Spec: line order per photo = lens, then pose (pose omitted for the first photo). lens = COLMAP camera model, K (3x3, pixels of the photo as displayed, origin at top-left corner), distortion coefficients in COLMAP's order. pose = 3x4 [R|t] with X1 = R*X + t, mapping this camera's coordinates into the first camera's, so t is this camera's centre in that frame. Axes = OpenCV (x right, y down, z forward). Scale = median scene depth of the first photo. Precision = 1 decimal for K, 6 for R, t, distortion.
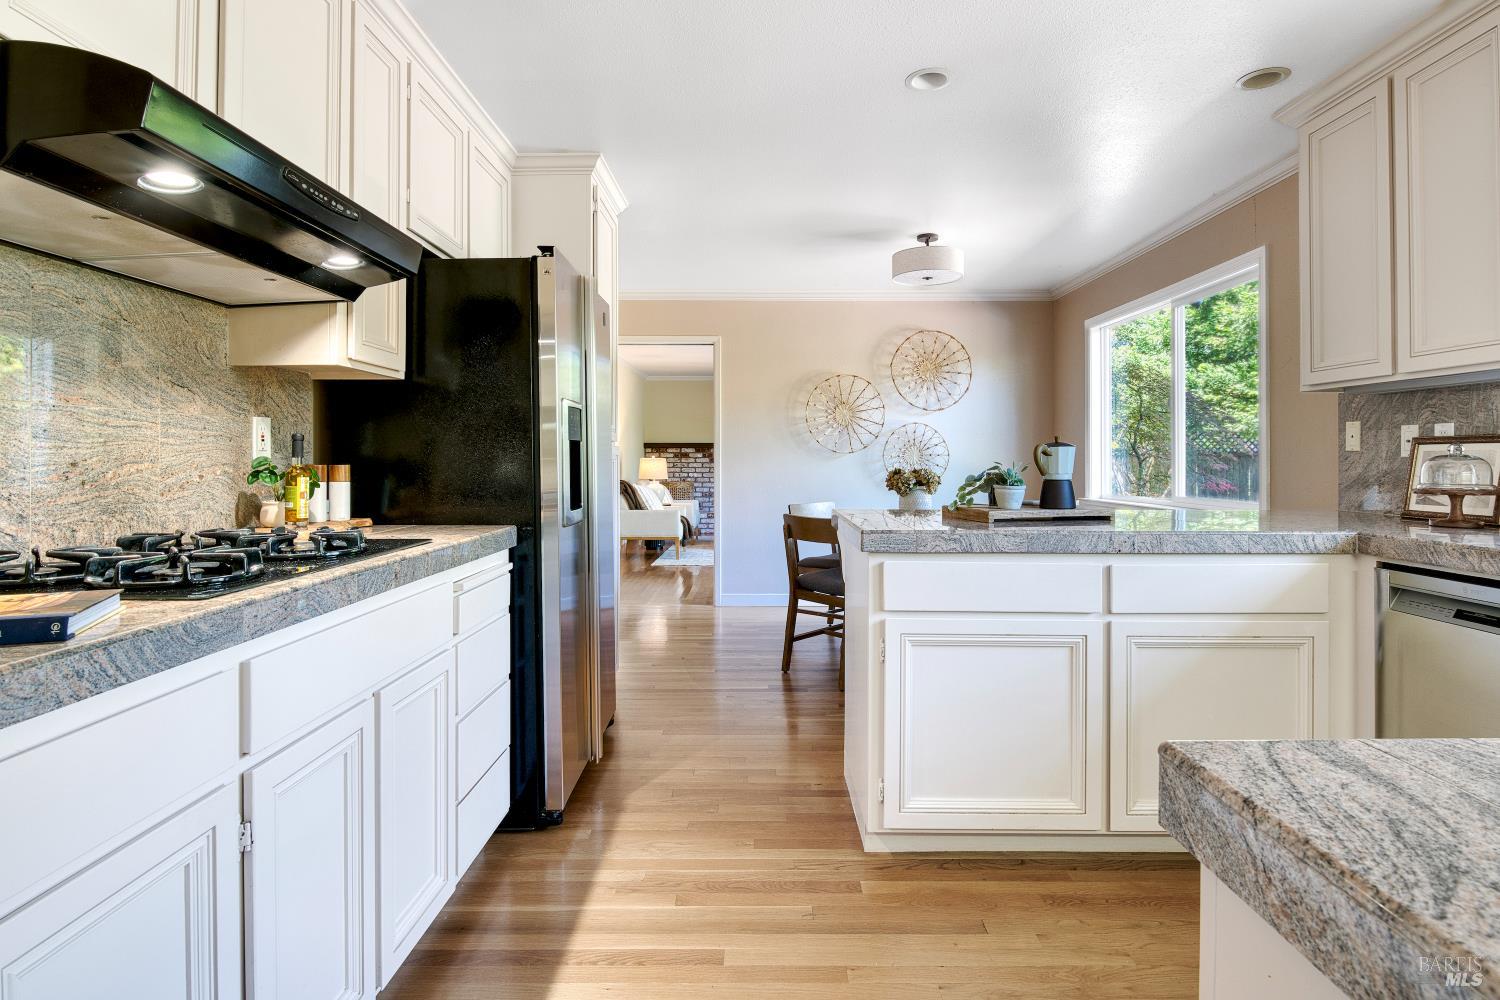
lens RADIAL K [[774.0, 0, 739.7], [0, 774.0, 460.4], [0, 0, 1]] dist [-0.012795, -0.004225]
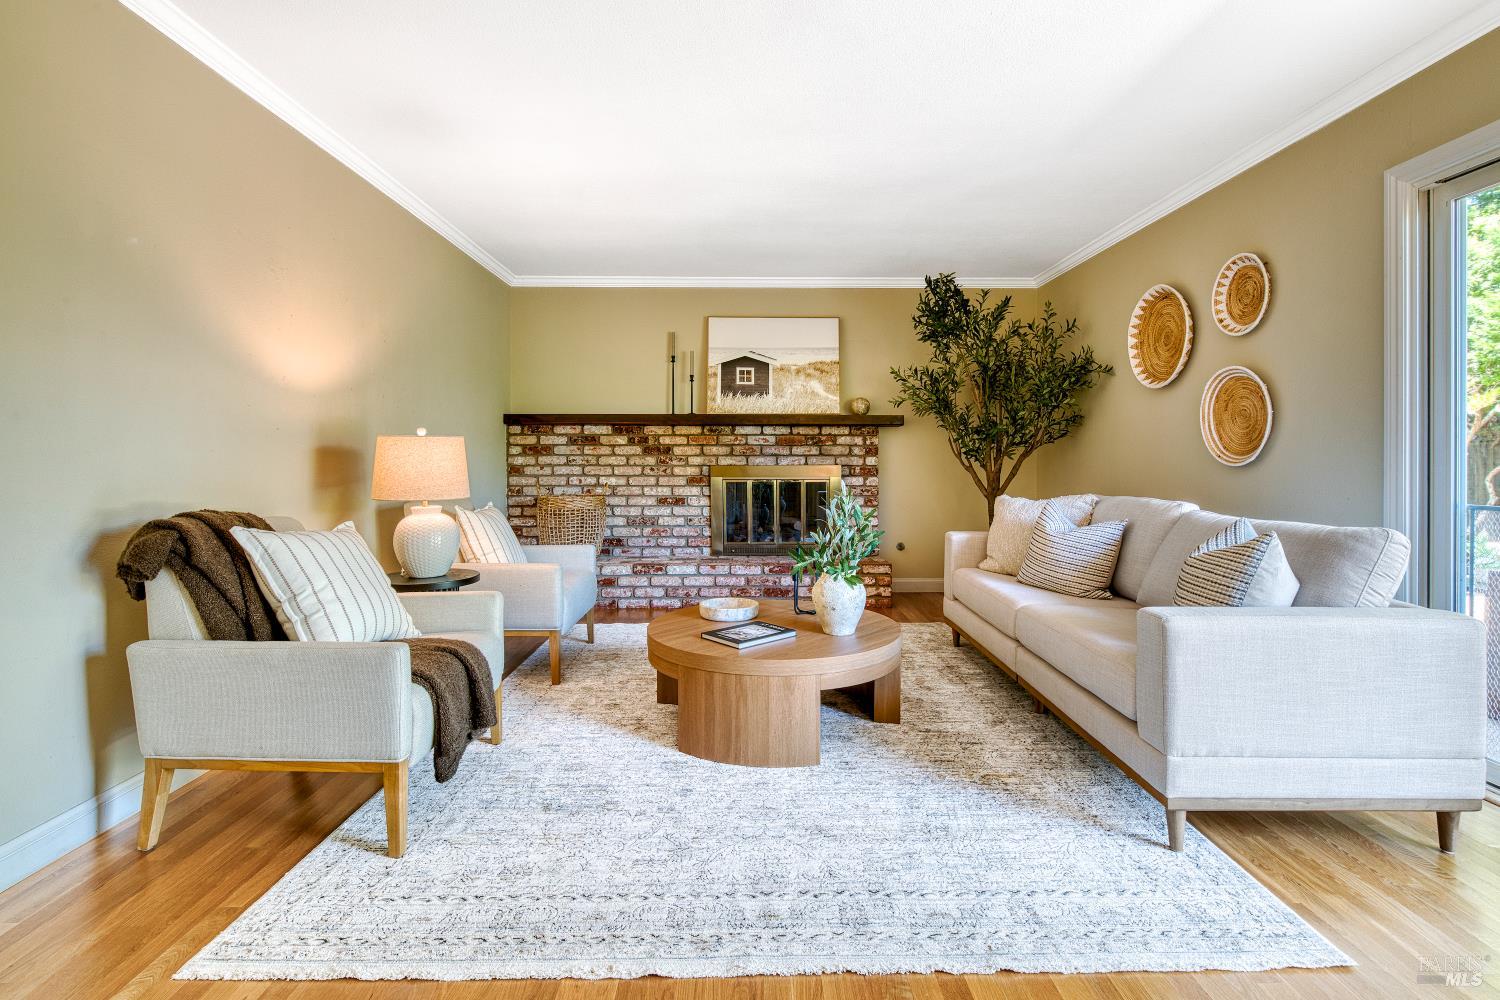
lens RADIAL K [[710.3, 0, 745.1], [0, 710.3, 459.5], [0, 0, 1]] dist [-0.002933, -0.001089]
pose [[0.999488, -0.000566, 0.031997, 0.028218], [0.000679, 0.999993, -0.003541, 0.018012], [-0.031995, 0.003561, 0.999482, 1.406891]]
